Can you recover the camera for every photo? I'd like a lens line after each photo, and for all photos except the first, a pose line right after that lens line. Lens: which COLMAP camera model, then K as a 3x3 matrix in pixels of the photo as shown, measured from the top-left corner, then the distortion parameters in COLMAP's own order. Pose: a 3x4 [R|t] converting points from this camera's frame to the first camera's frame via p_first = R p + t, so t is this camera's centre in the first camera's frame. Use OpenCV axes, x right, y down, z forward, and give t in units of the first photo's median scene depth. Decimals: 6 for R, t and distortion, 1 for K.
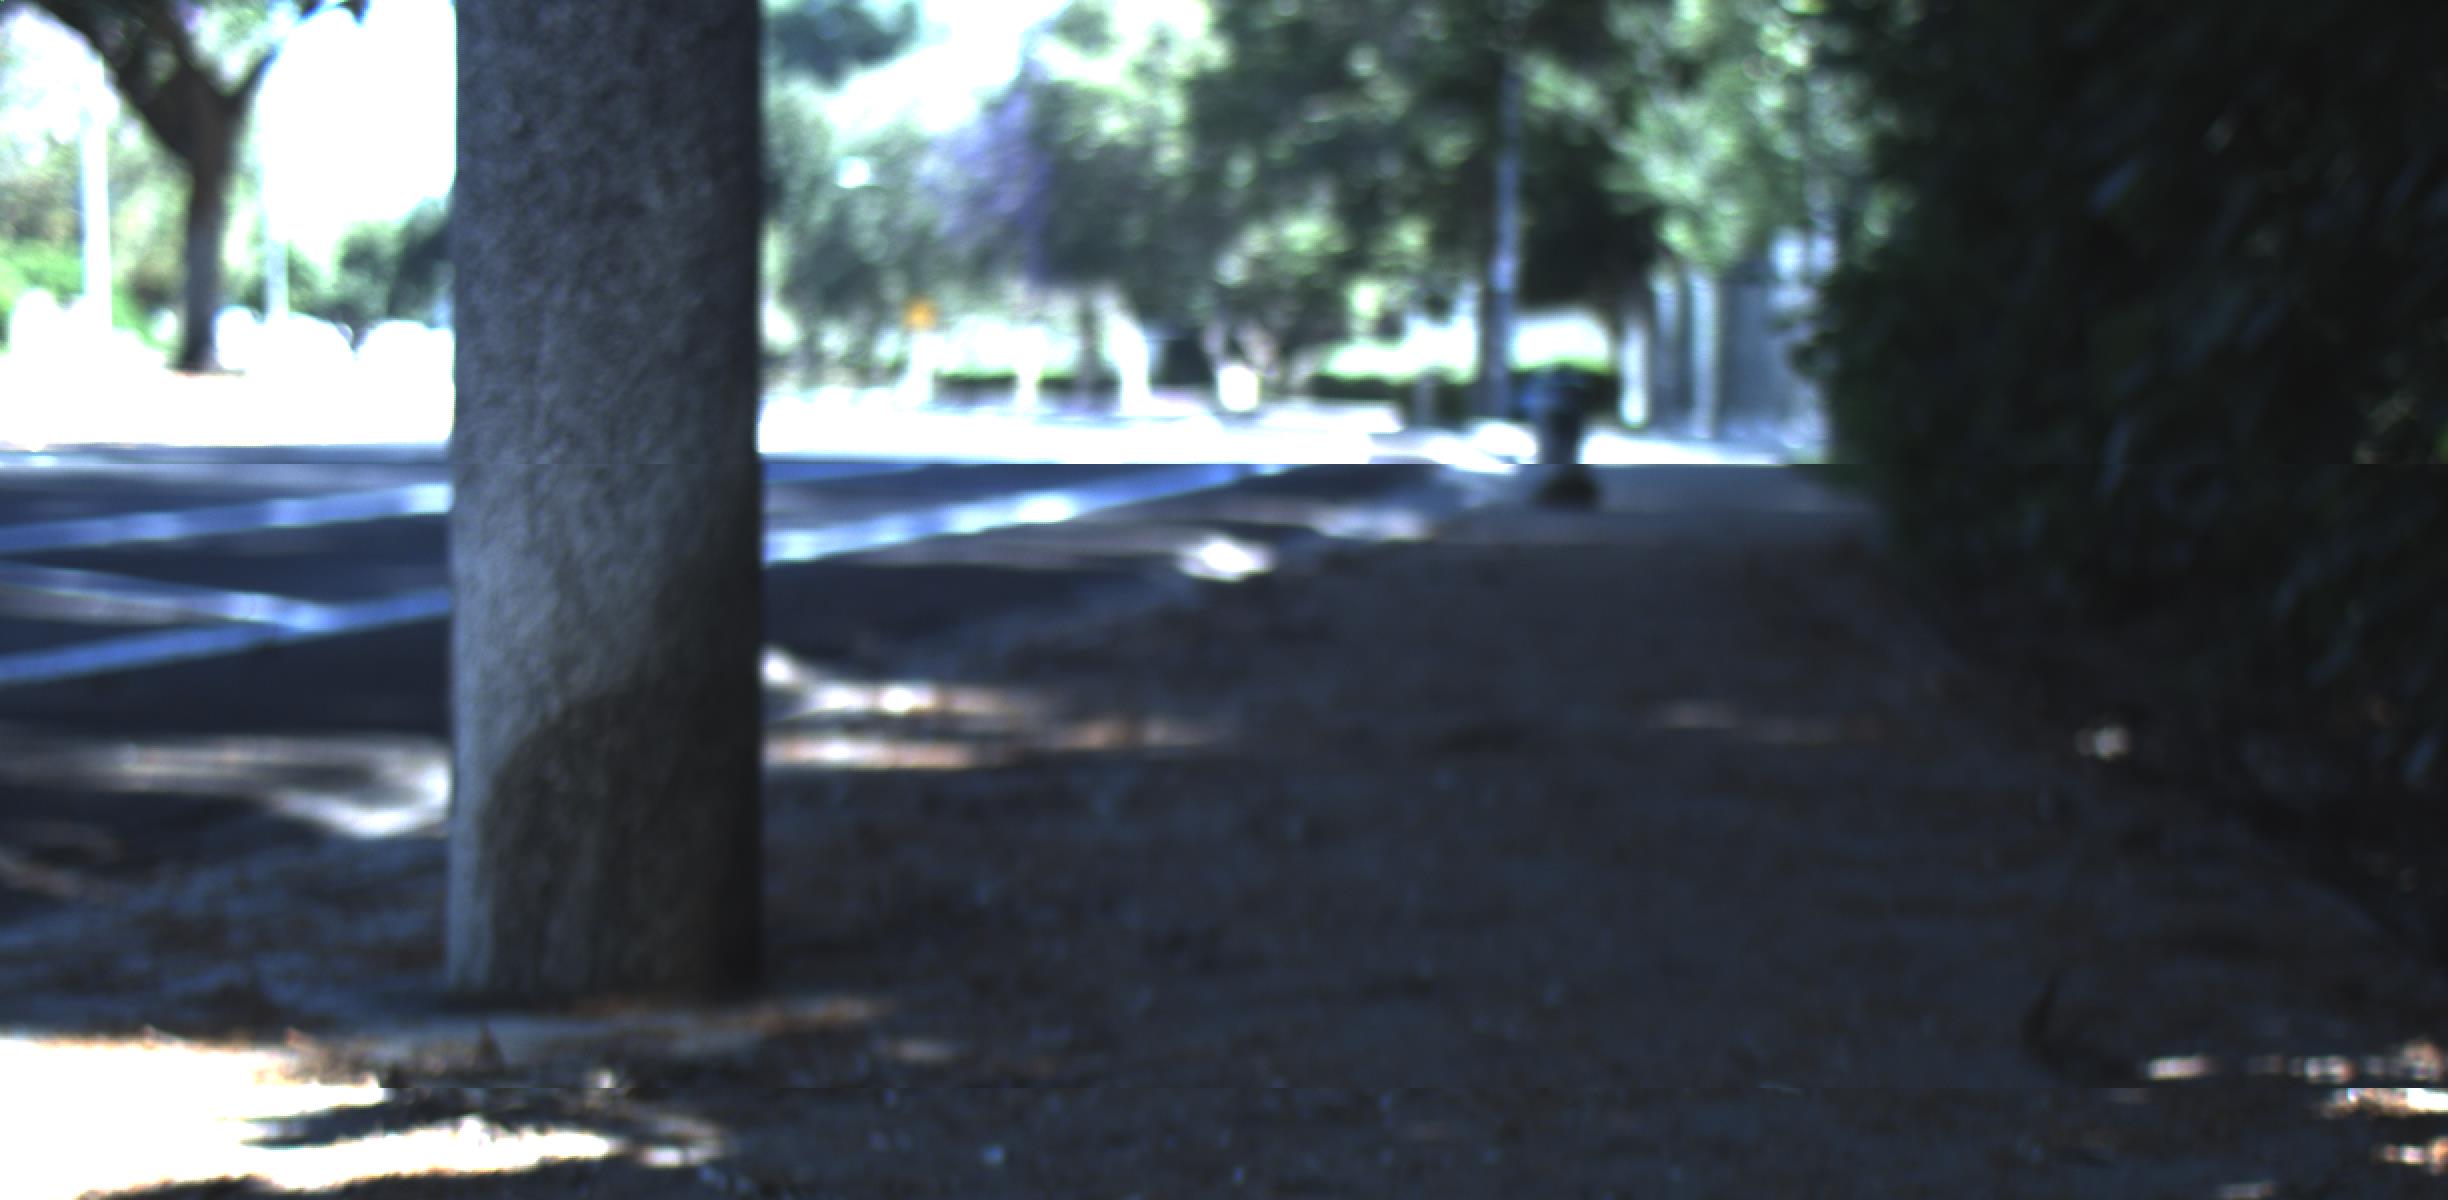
lens RADIAL K [[10145.6, 0, 1226.0], [0, 10145.6, 605.9], [0, 0, 1]] dist [1.169580, 5.293384]
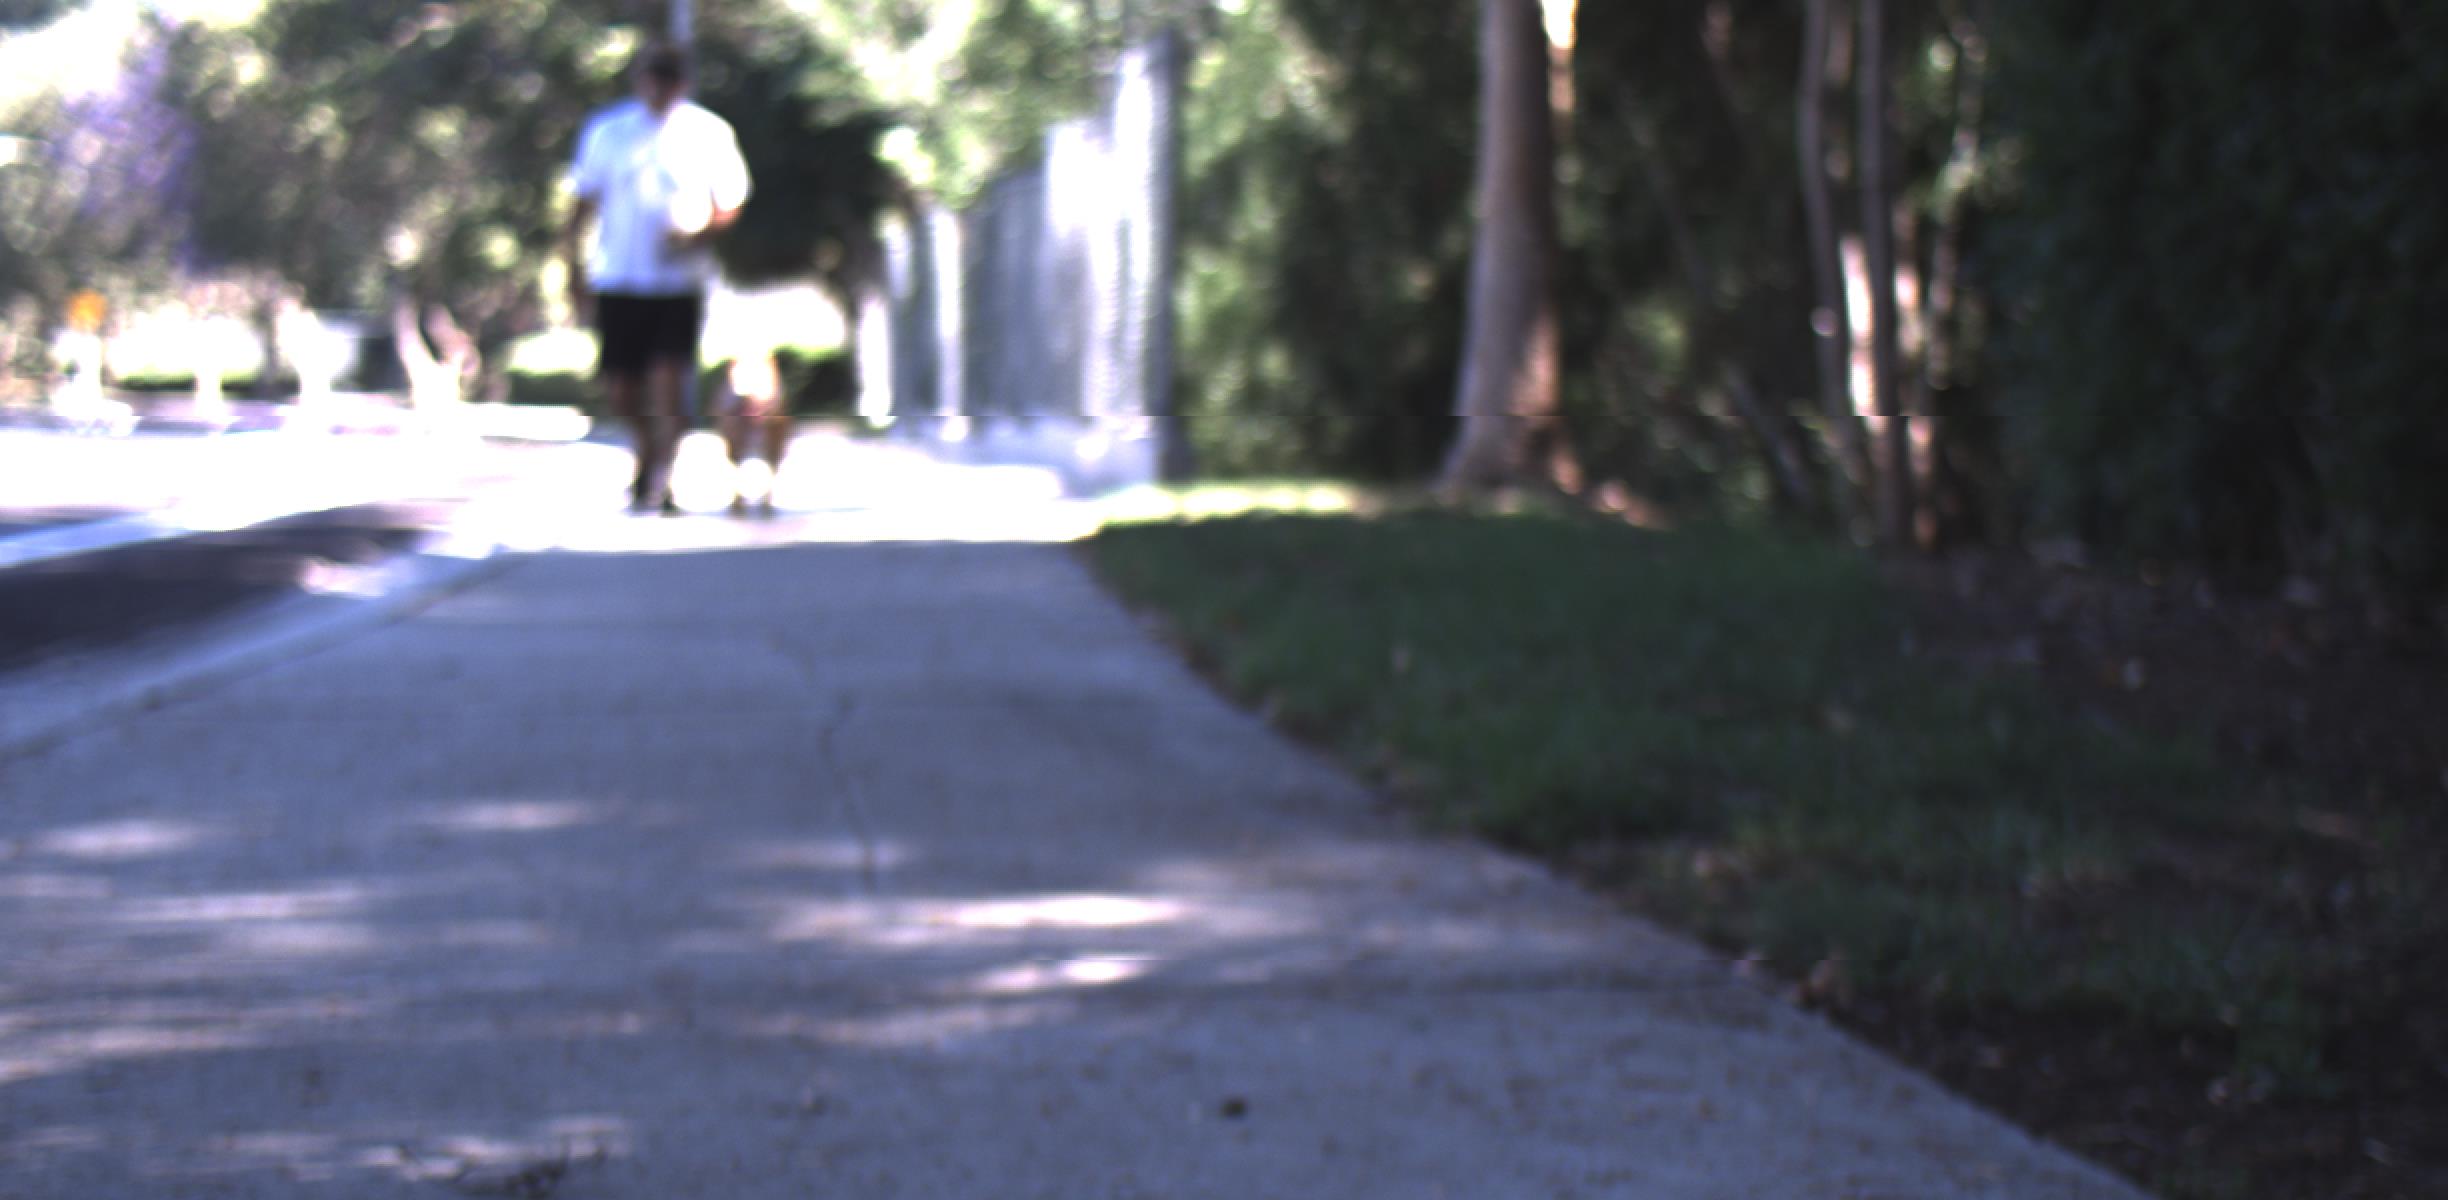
lens RADIAL K [[10153.2, 0, 1121.6], [0, 10153.2, 718.8], [0, 0, 1]] dist [1.707202, 1.976162]
pose [[0.997956, -0.020262, 0.060613, 0.009283], [0.019595, 0.999741, 0.011582, -0.003198], [-0.060832, -0.010371, 0.998094, 0.175299]]
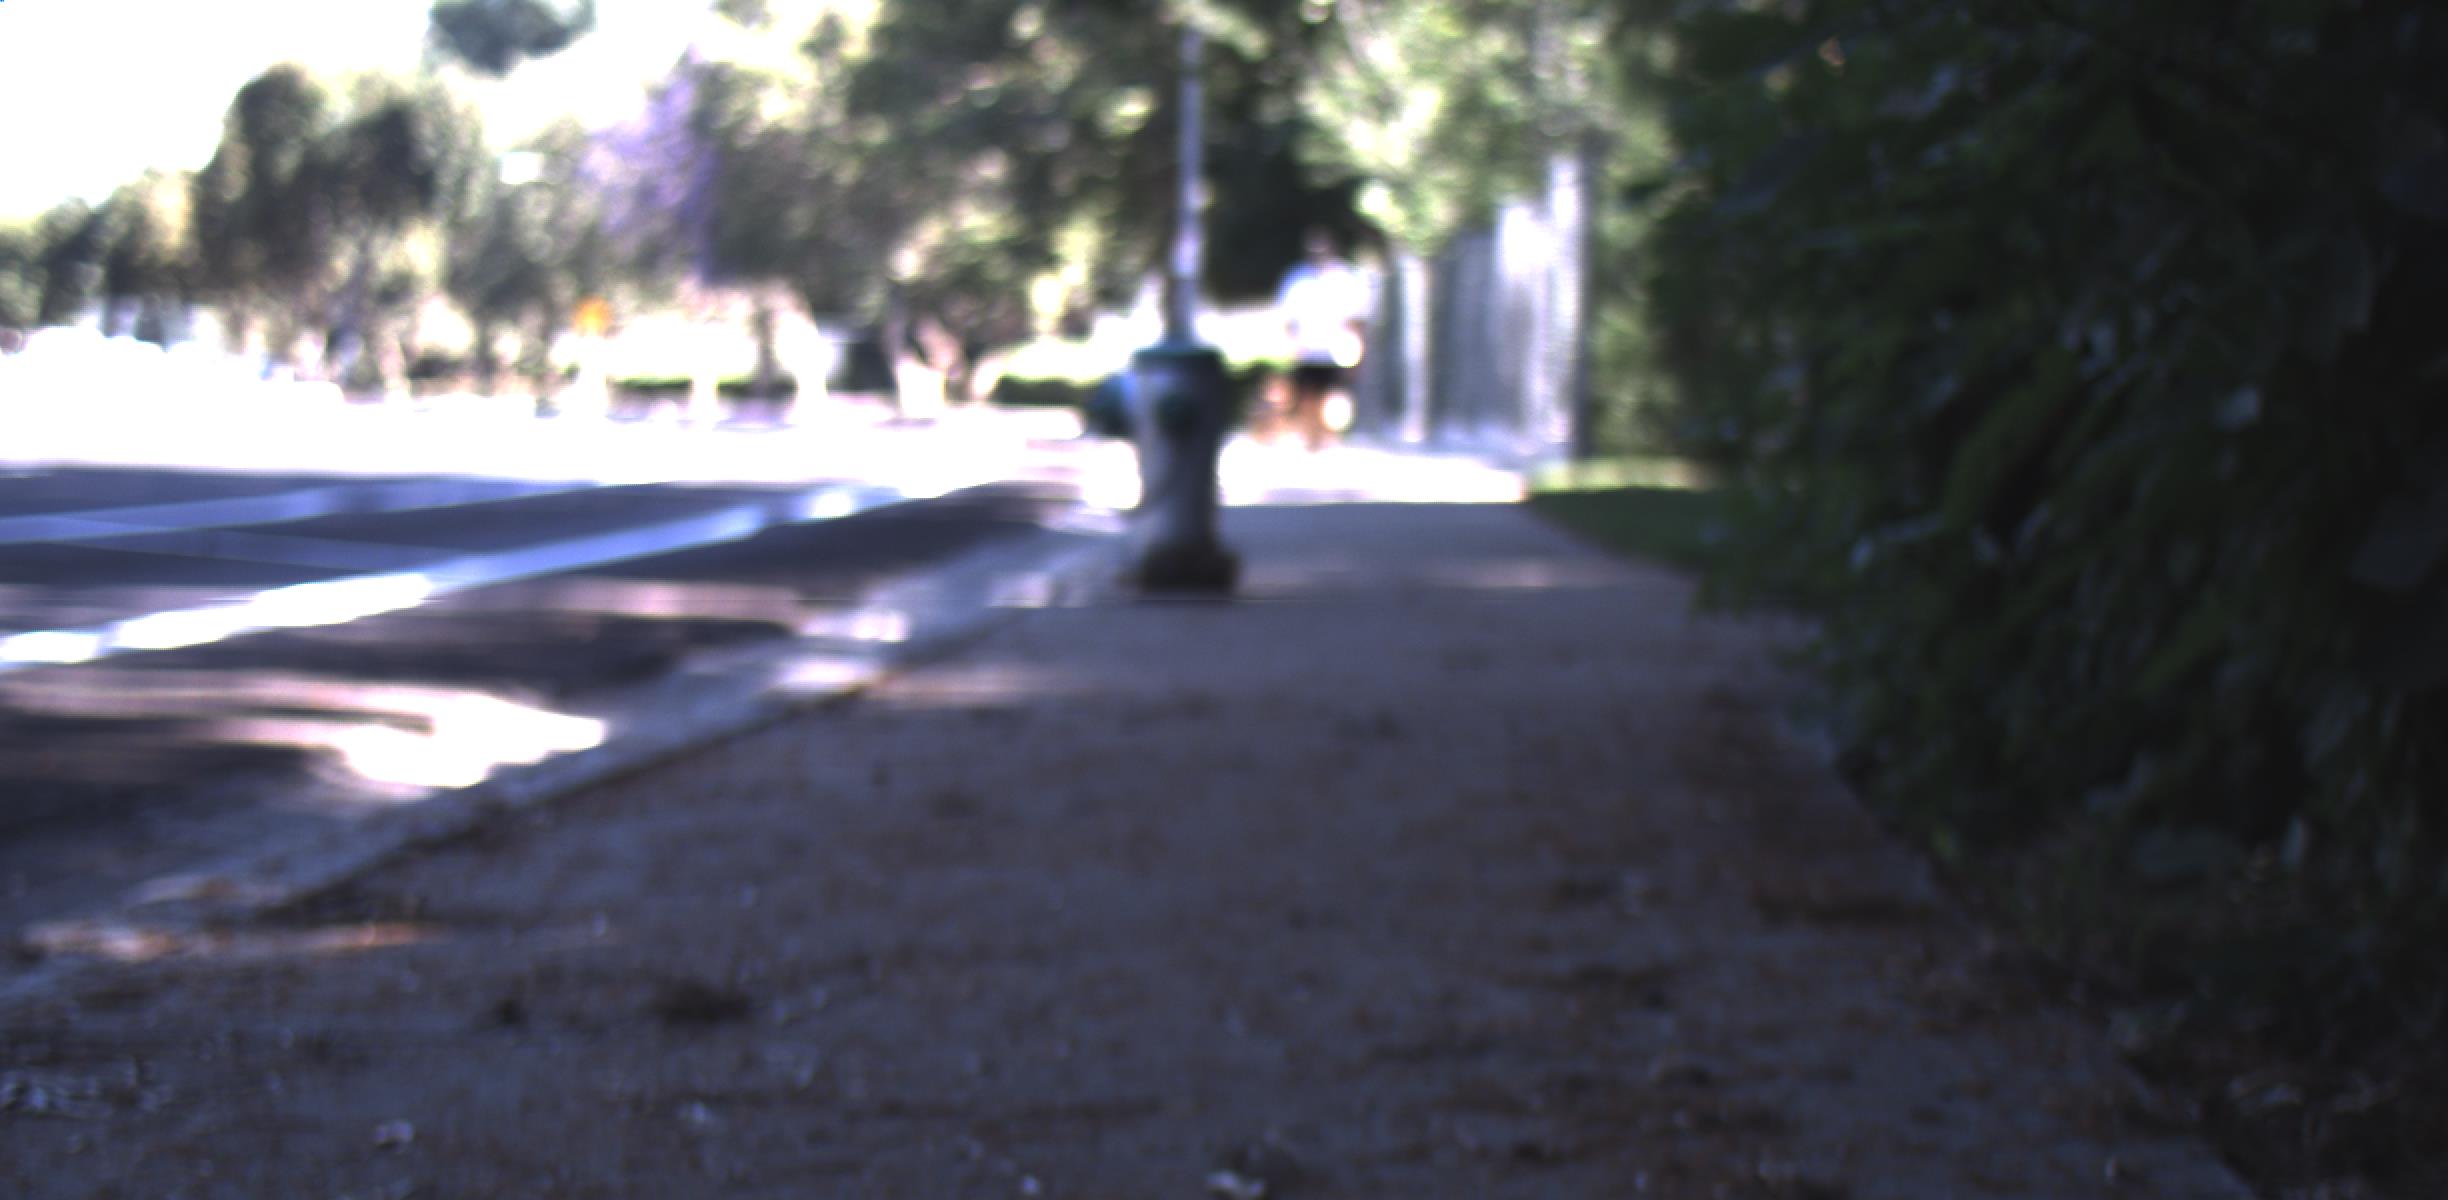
lens RADIAL K [[10145.6, 0, 1226.0], [0, 10145.6, 605.9], [0, 0, 1]] dist [1.169580, 5.293384]
pose [[0.999573, -0.006949, 0.028399, 0.003852], [0.006961, 0.999976, -0.000337, -0.001552], [-0.028396, 0.000534, 0.999597, 0.083401]]
